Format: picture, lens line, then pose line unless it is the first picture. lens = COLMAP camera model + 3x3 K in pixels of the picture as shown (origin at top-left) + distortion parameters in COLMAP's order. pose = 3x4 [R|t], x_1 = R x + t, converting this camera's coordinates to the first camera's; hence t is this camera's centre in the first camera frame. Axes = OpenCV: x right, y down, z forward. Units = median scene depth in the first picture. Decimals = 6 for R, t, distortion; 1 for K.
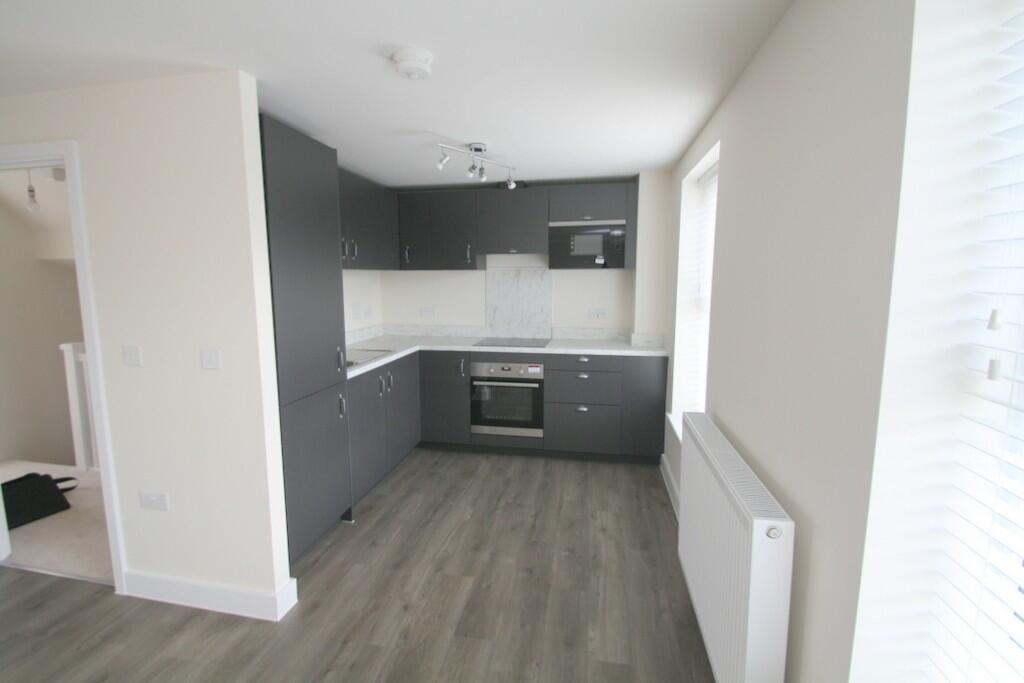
lens RADIAL K [[477.9, 0, 505.4], [0, 477.9, 339.9], [0, 0, 1]] dist [0.000362, -0.000039]
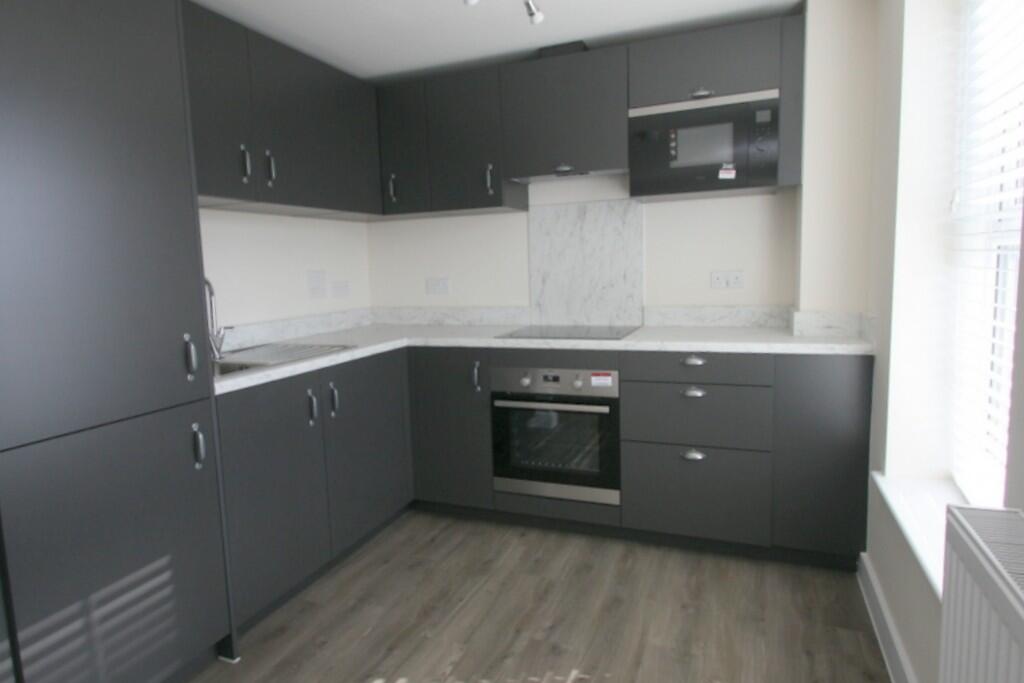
lens RADIAL K [[588.3, 0, 512.0], [0, 588.3, 341.5], [0, 0, 1]] dist [0.003533, -0.000332]
pose [[0.980461, -0.006711, -0.196600, 0.092131], [0.005657, 0.999966, -0.005924, 0.021395], [0.196633, 0.004696, 0.980466, 0.321798]]
